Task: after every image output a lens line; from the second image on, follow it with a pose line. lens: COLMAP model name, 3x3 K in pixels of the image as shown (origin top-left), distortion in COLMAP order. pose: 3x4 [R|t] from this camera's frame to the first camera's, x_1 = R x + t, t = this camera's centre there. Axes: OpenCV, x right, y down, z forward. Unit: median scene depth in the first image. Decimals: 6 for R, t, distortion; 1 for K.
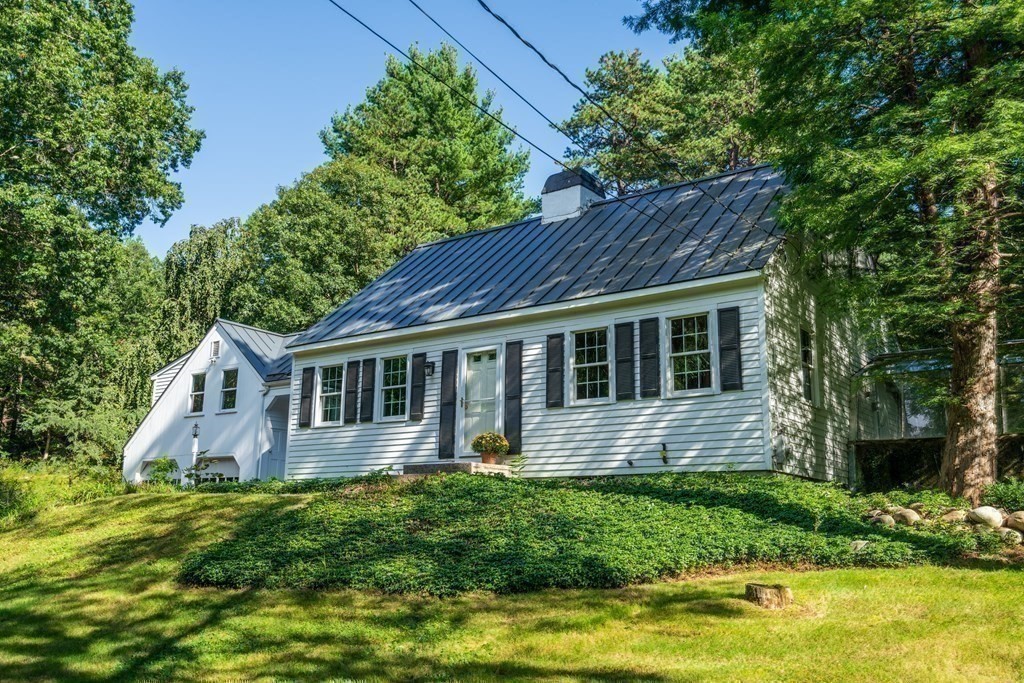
lens RADIAL K [[894.4, 0, 512.0], [0, 894.4, 341.5], [0, 0, 1]] dist [-0.005491, -0.000923]
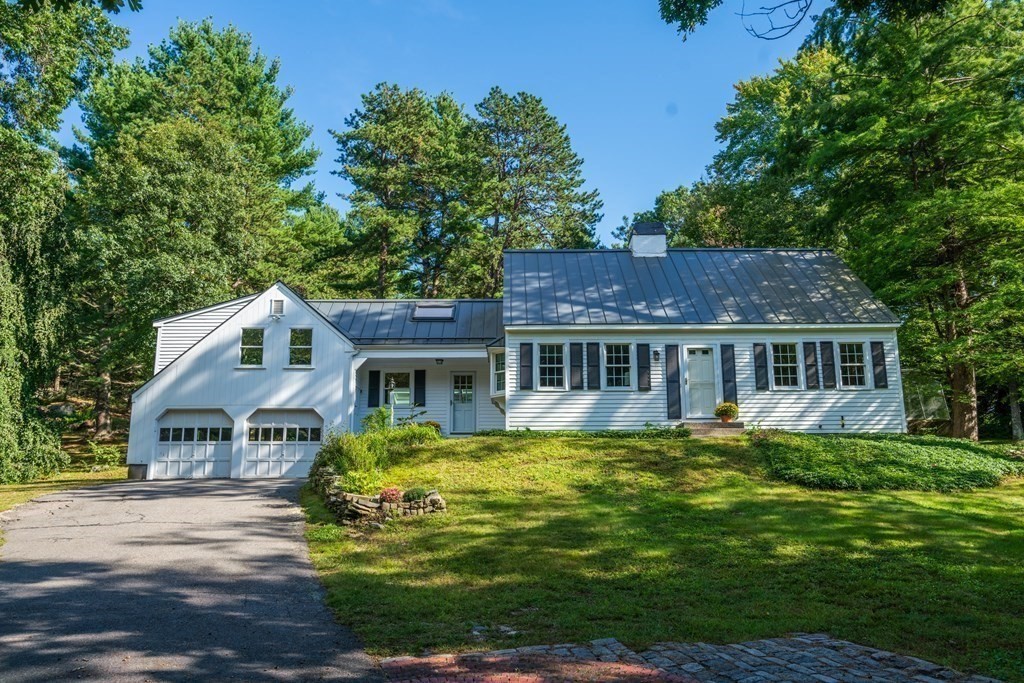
lens RADIAL K [[796.1, 0, 512.0], [0, 796.1, 341.5], [0, 0, 1]] dist [0.000512, 0.001352]
pose [[0.800428, 0.100925, 0.590872, -1.051404], [-0.108911, 0.993803, -0.022212, 0.062665], [-0.589452, -0.046573, 0.806460, 0.121655]]
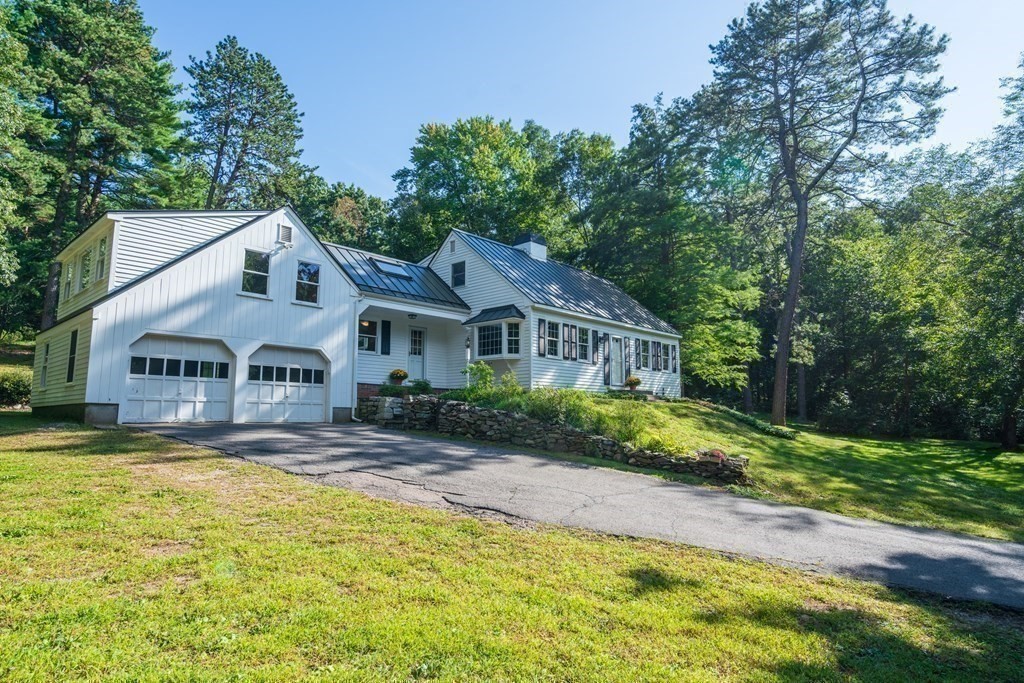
lens RADIAL K [[578.5, 0, 512.0], [0, 578.5, 341.5], [0, 0, 1]] dist [0.017638, -0.000053]
pose [[0.112037, 0.118427, 0.986622, -1.436910], [-0.208999, 0.973473, -0.093115, 0.202240], [-0.971477, -0.195771, 0.133816, 1.047637]]
